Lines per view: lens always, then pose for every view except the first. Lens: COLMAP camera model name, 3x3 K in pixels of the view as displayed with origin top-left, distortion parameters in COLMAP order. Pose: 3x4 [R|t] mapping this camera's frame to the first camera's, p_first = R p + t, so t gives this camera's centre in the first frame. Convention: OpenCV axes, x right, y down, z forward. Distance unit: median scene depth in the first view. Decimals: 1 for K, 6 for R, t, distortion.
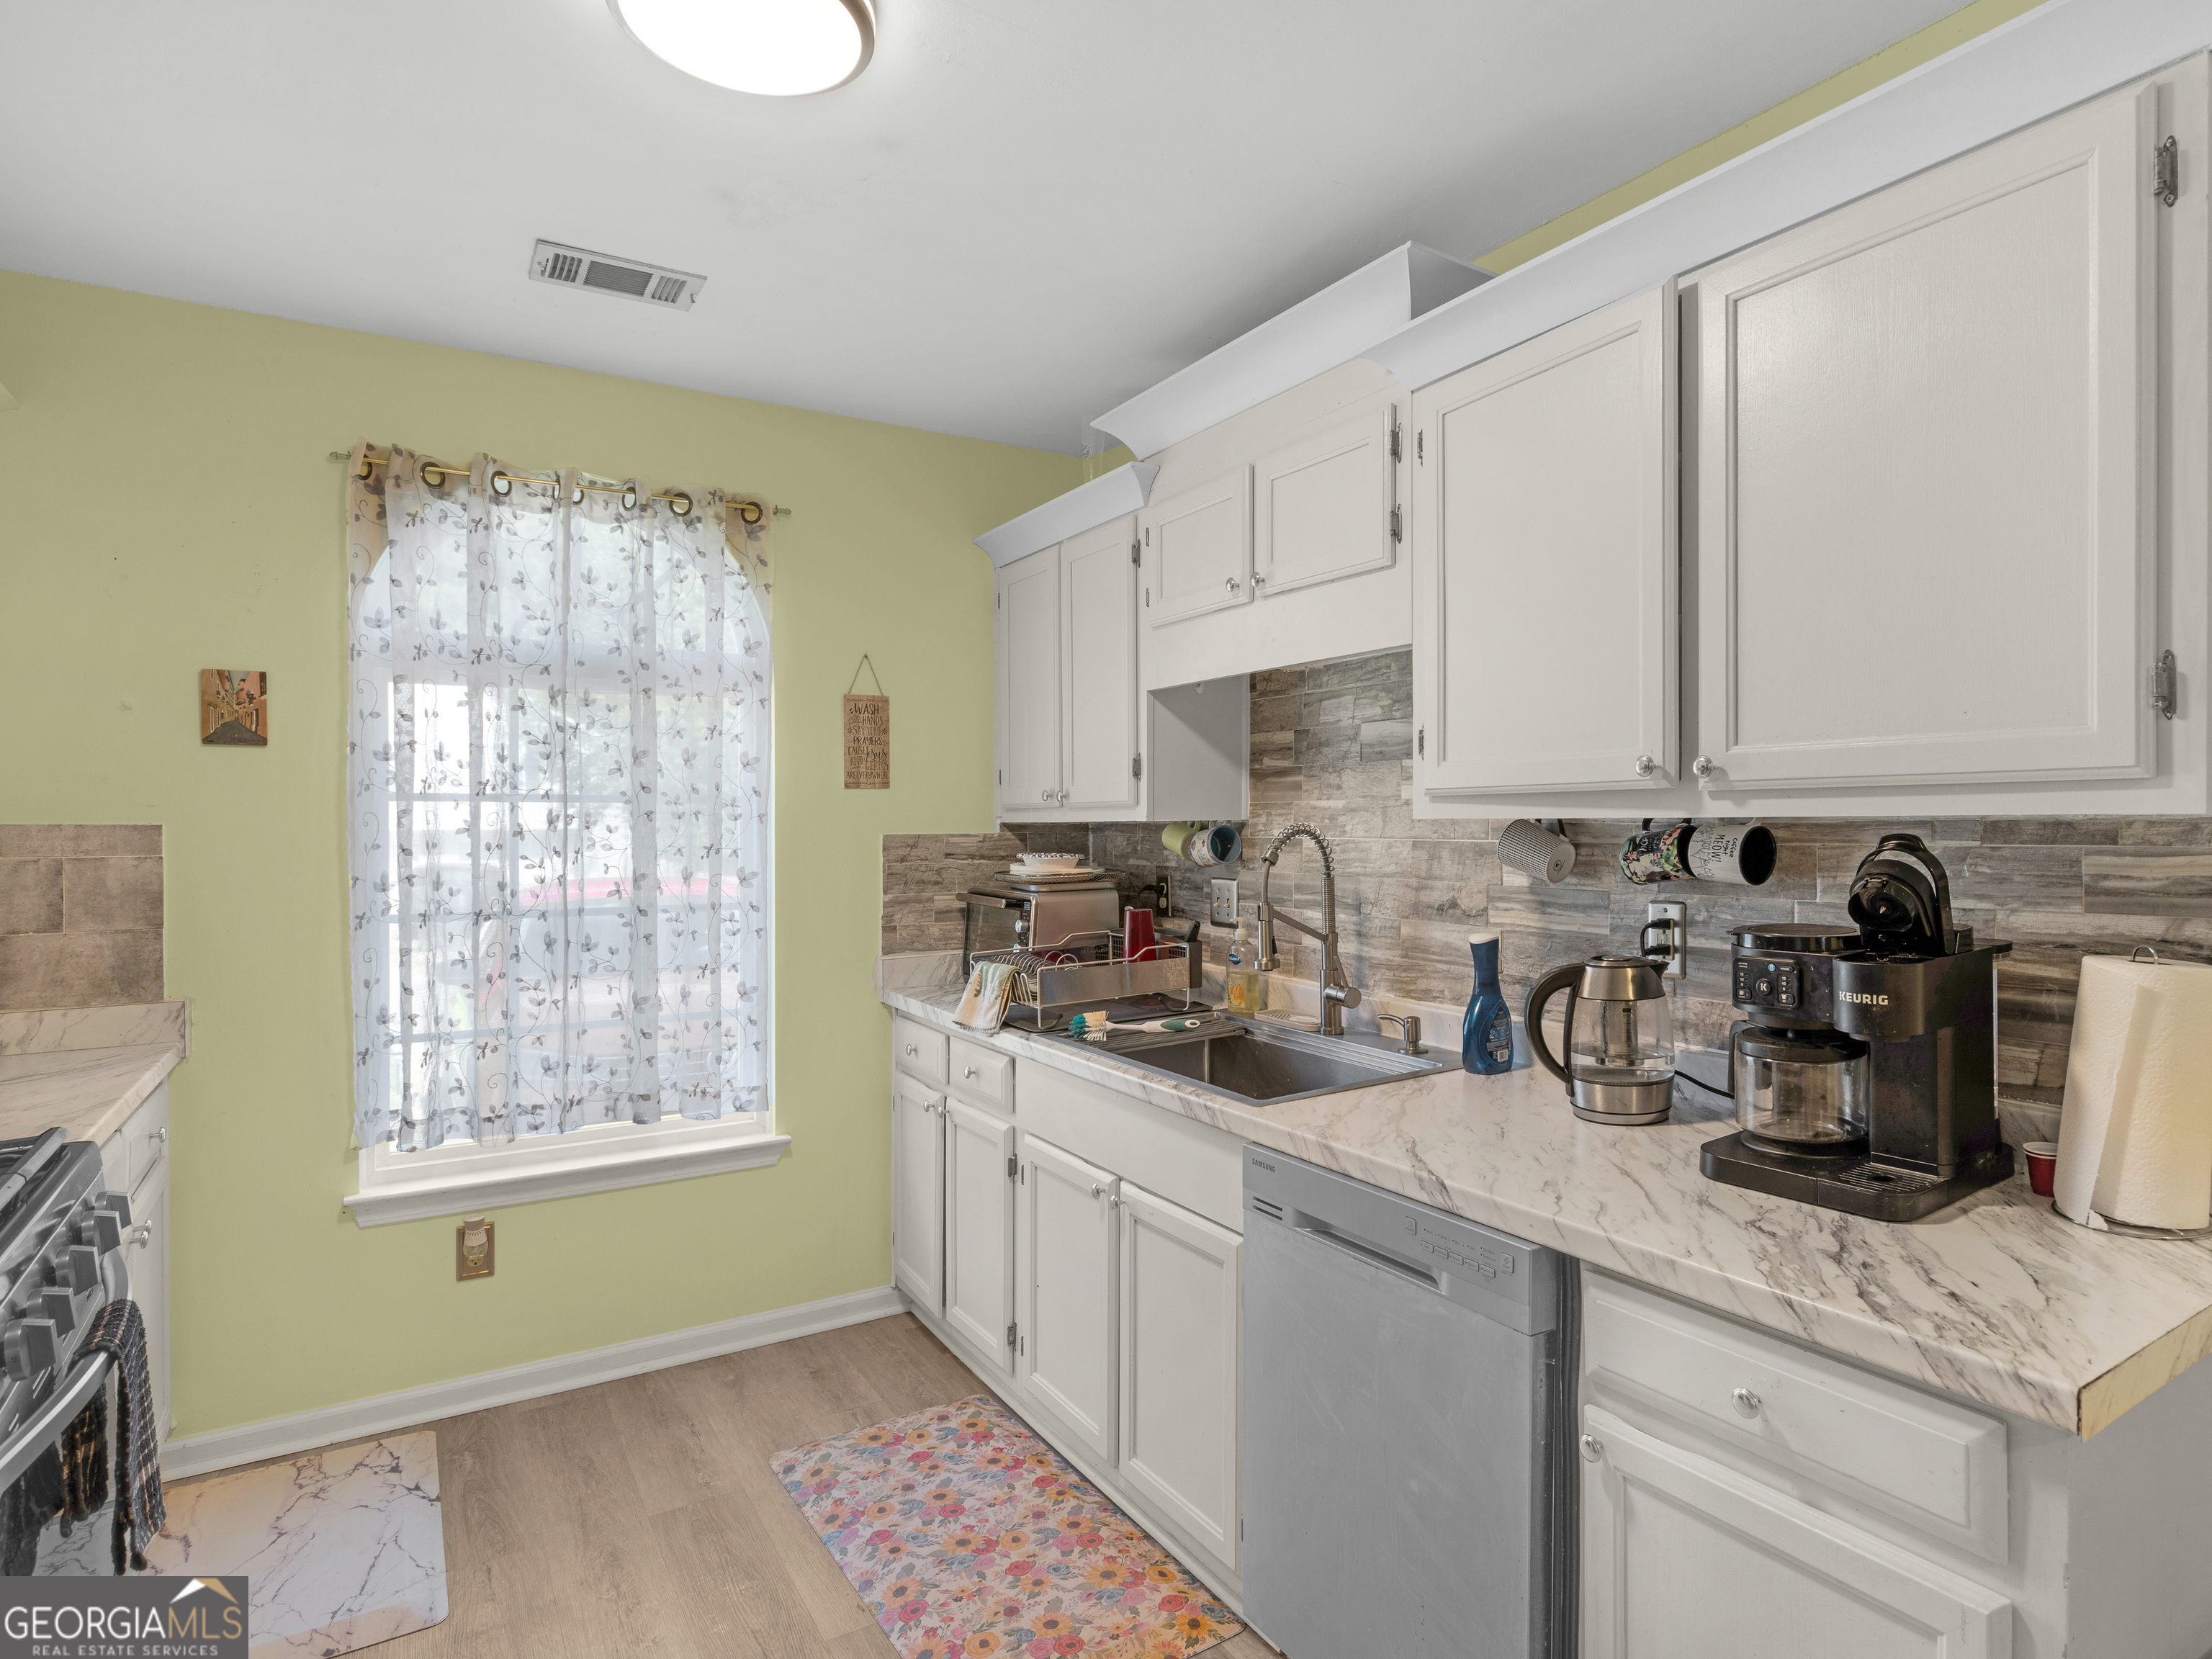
lens RADIAL K [[1278.3, 0, 1250.9], [0, 1278.3, 827.4], [0, 0, 1]] dist [-0.002971, -0.001669]
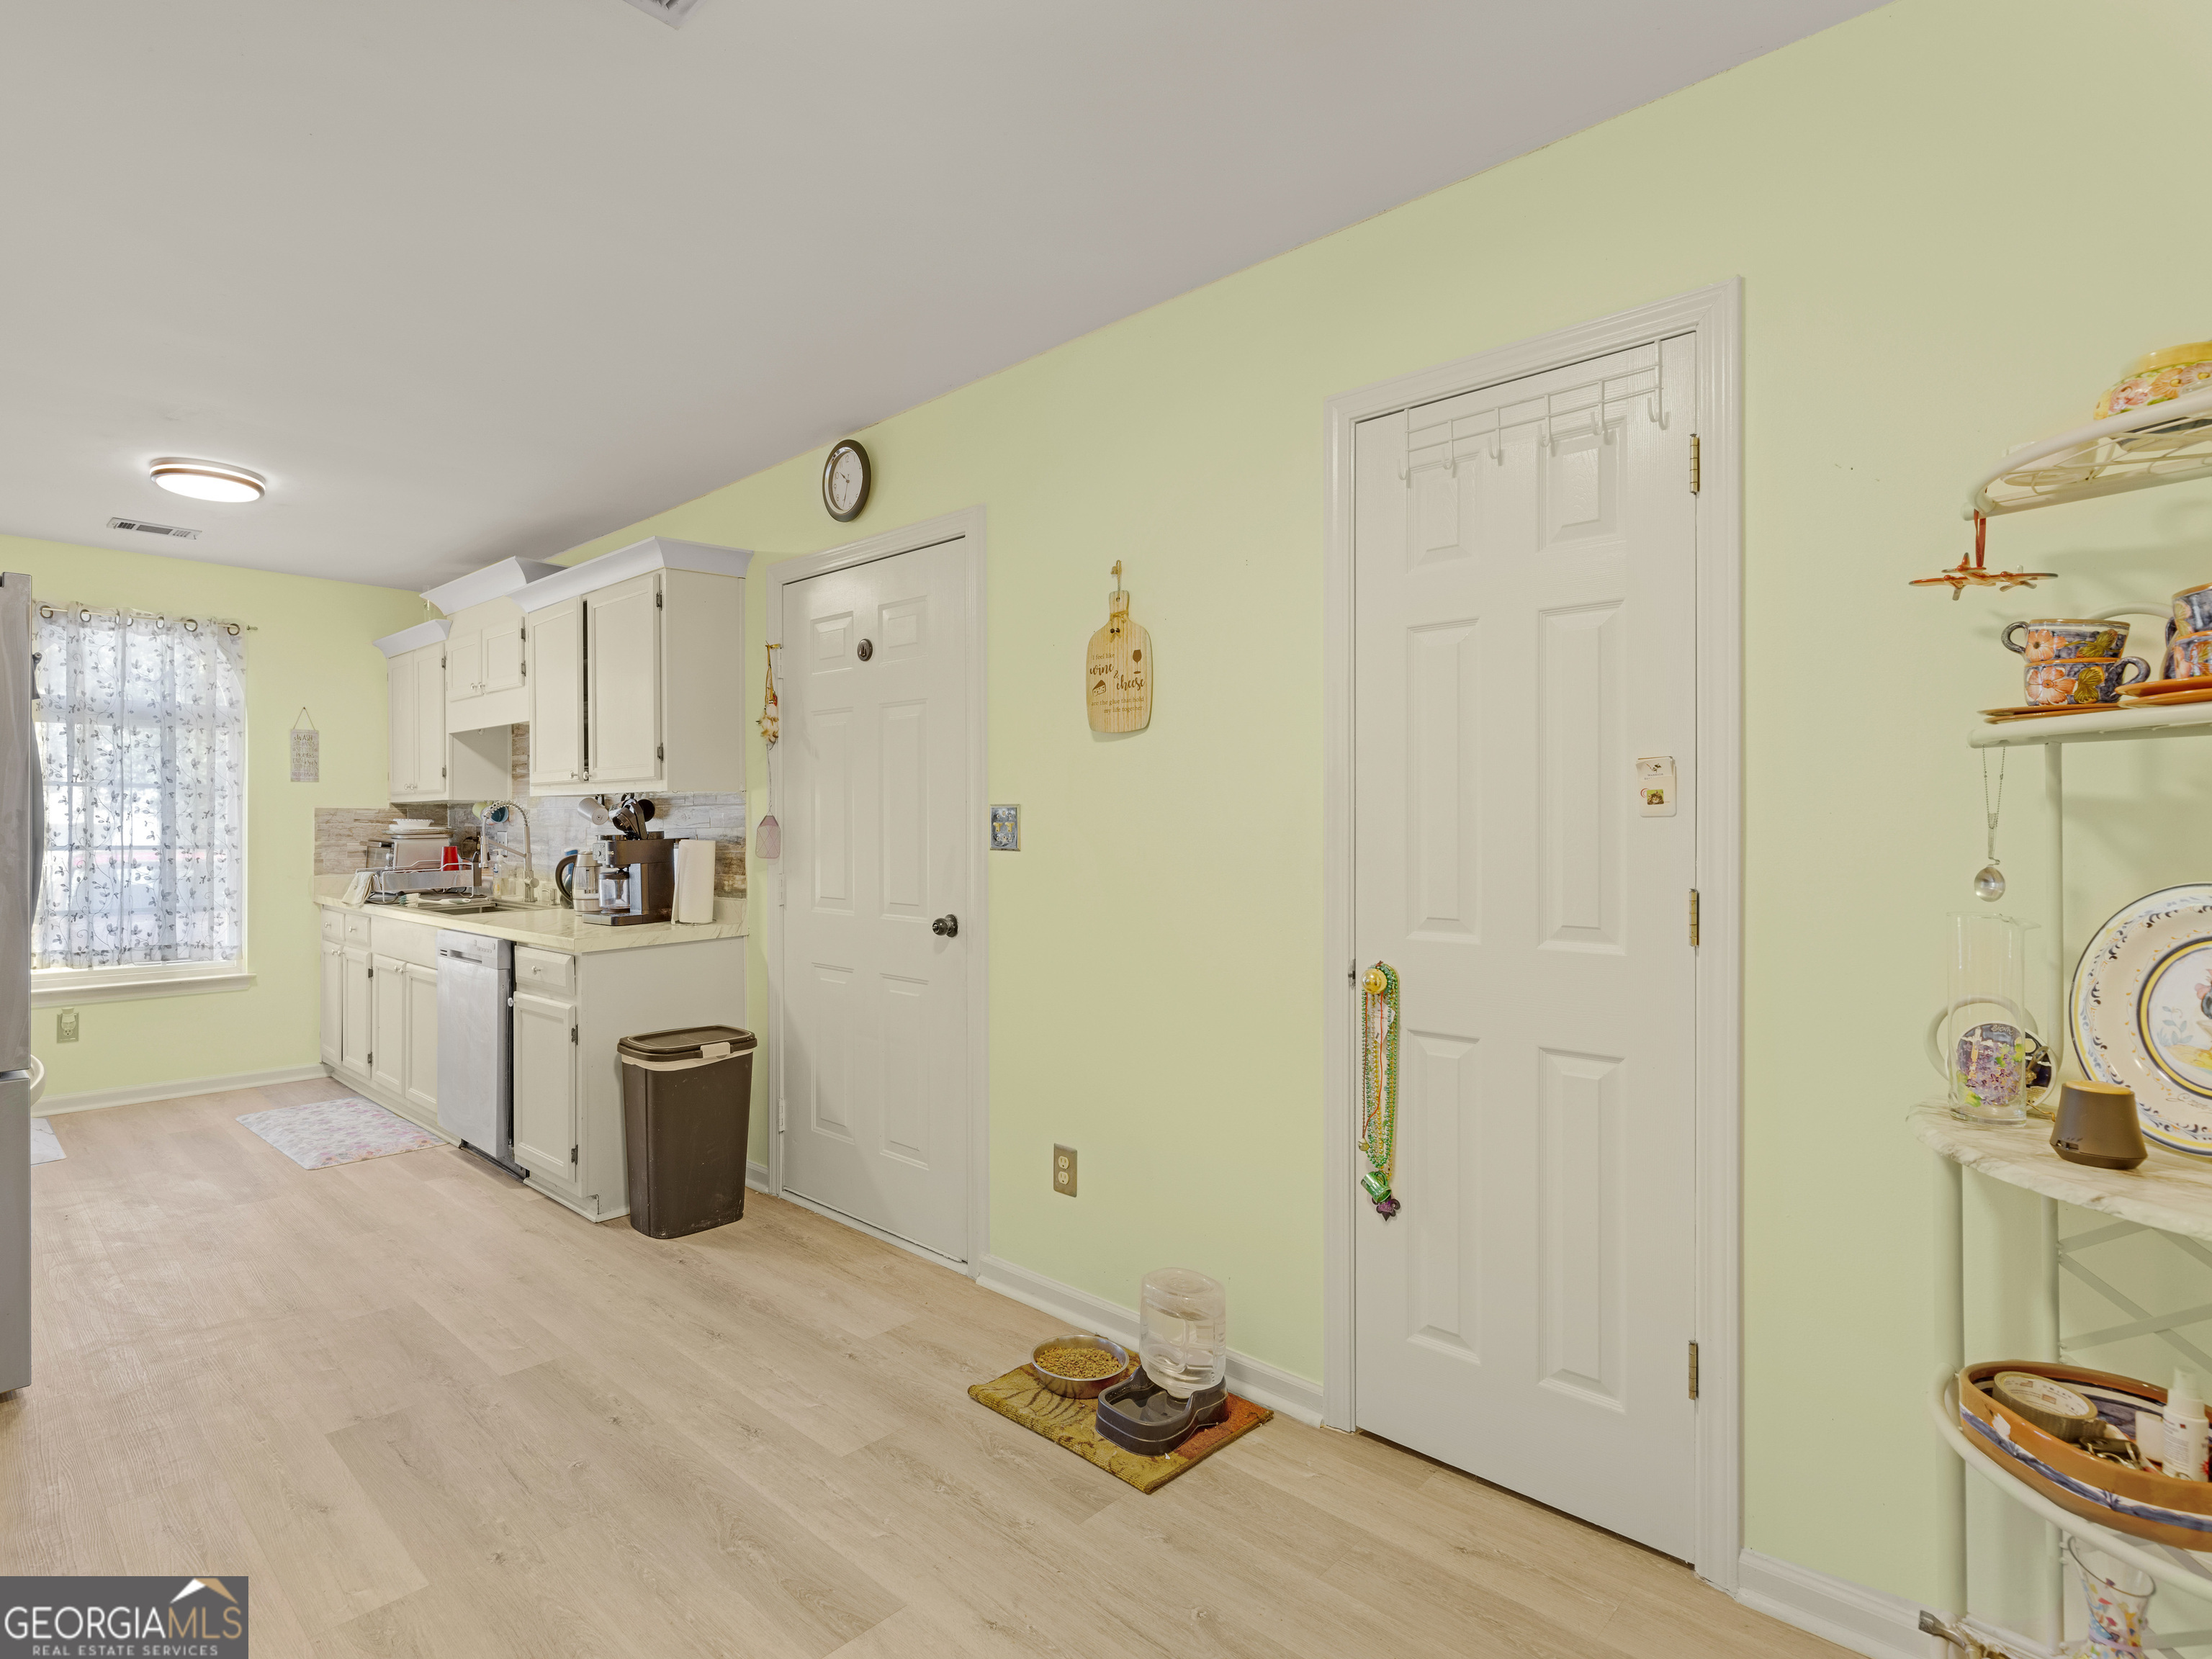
lens RADIAL K [[1191.7, 0, 969.5], [0, 1191.7, 831.7], [0, 0, 1]] dist [0.004455, 0.000402]
pose [[0.989484, 0.005455, 0.144542, 0.460027], [-0.005843, 0.999980, 0.002260, 0.036525], [-0.144527, -0.003081, 0.989496, -0.955979]]
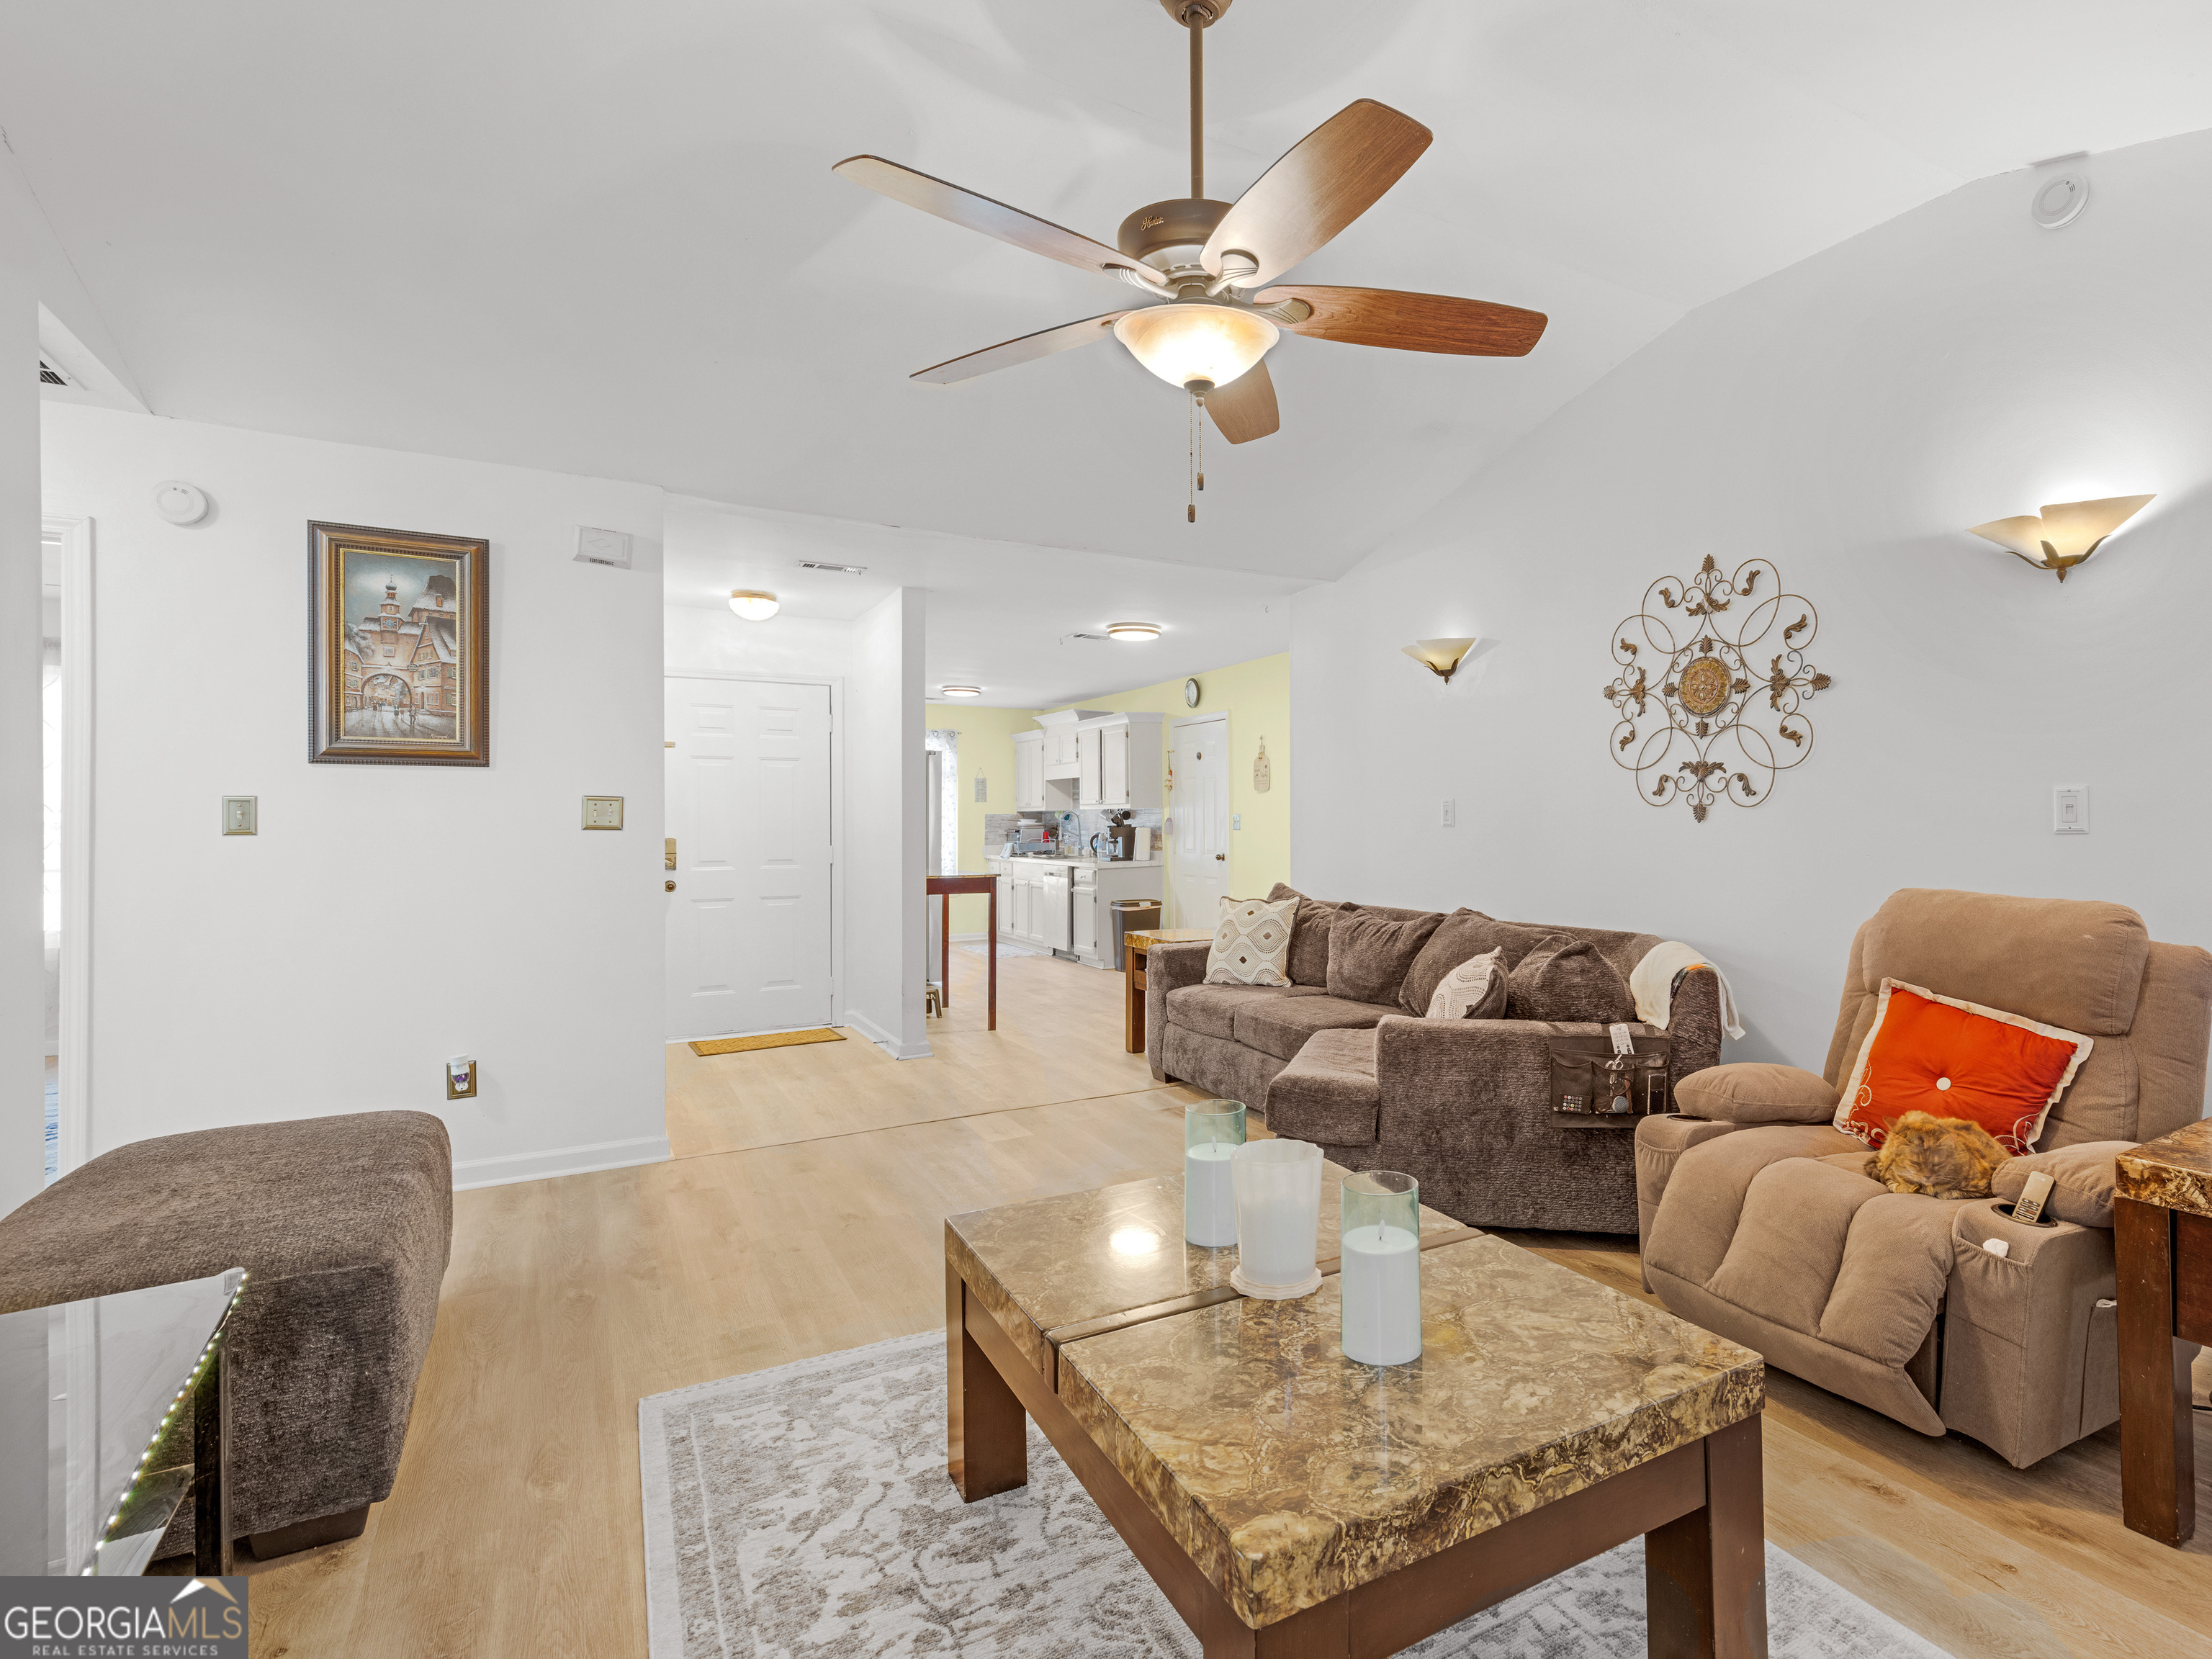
lens RADIAL K [[1108.3, 0, 1328.4], [0, 1108.3, 825.6], [0, 0, 1]] dist [0.002493, 0.000198]
pose [[0.999967, 0.004483, 0.006798, 0.887418], [-0.004485, 0.999990, 0.000201, 0.042705], [-0.006797, -0.000231, 0.999977, -2.878032]]
